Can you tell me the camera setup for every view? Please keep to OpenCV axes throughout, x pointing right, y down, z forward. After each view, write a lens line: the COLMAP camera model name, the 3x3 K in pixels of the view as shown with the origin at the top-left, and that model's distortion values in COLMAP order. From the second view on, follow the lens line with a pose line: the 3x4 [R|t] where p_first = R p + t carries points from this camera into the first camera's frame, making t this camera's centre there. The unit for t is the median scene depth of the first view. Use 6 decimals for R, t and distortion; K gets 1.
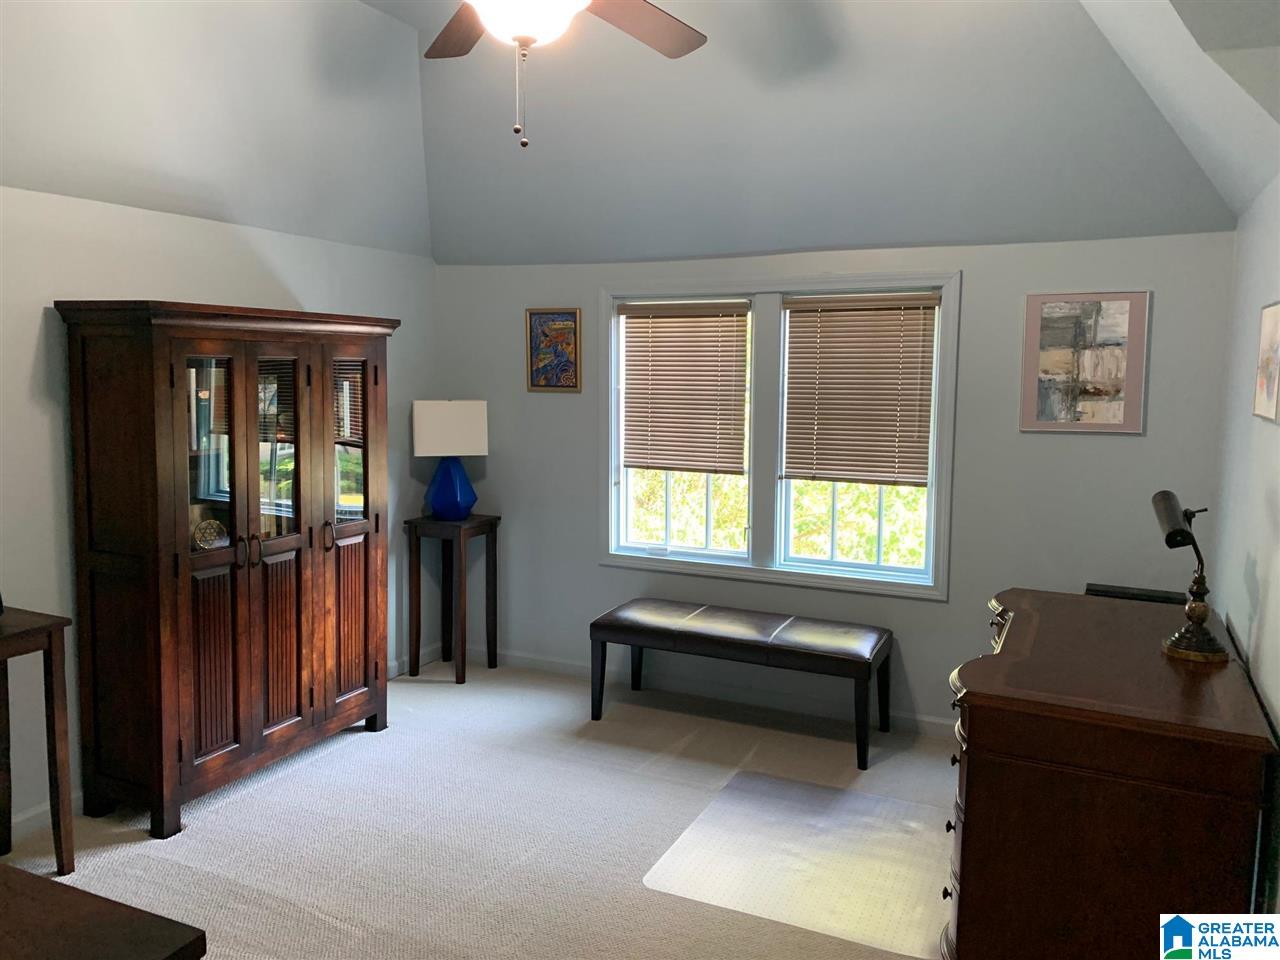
lens RADIAL K [[988.8, 0, 638.2], [0, 988.8, 472.8], [0, 0, 1]] dist [0.055325, -0.006093]
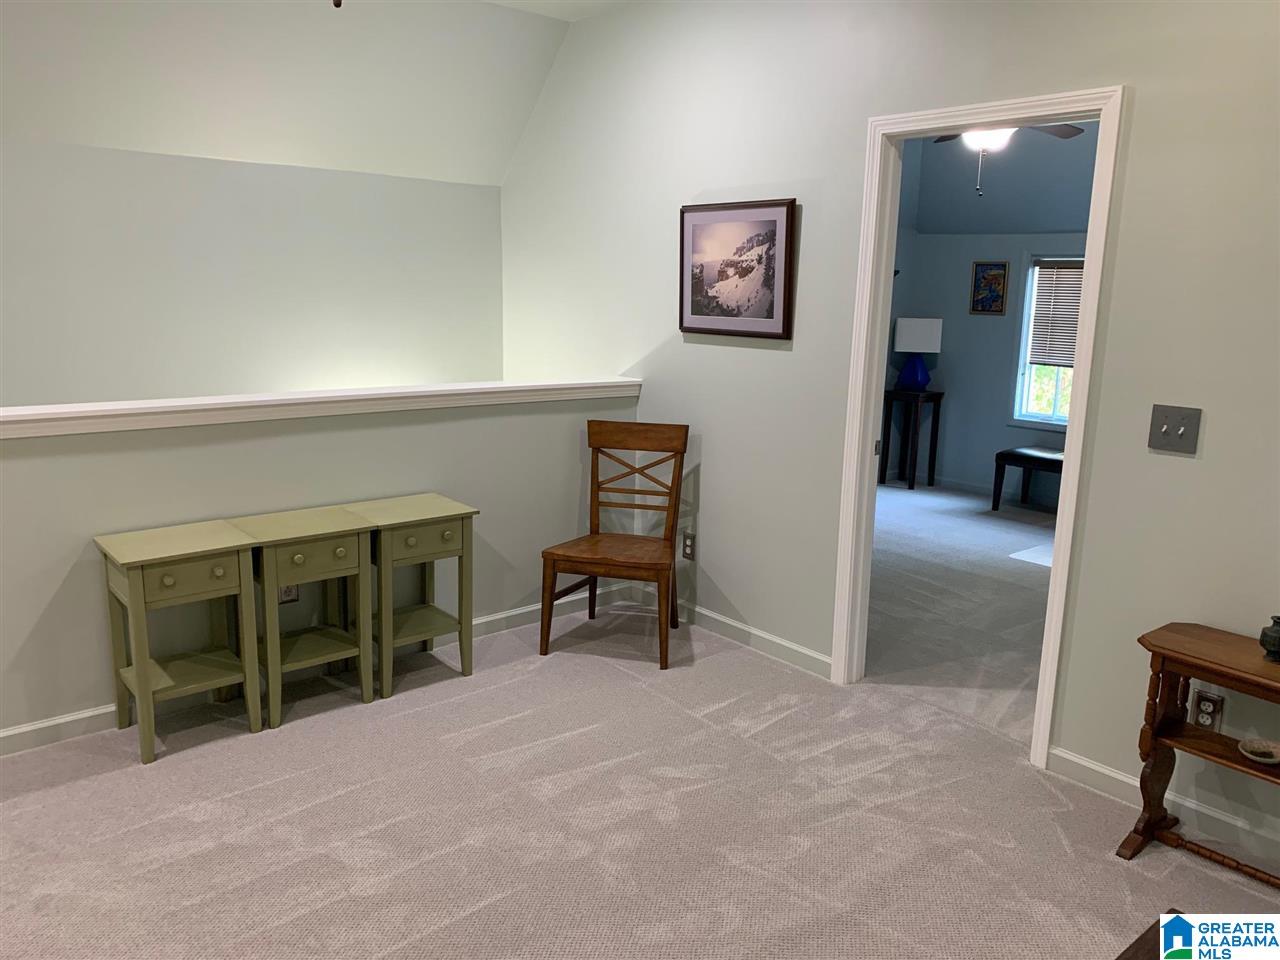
lens RADIAL K [[988.8, 0, 643.5], [0, 988.8, 474.3], [0, 0, 1]] dist [0.055325, -0.006093]
pose [[0.912395, 0.090569, -0.399166, 0.075364], [-0.060850, 0.994389, 0.086536, 0.069325], [0.404764, -0.054665, 0.912786, -0.710098]]
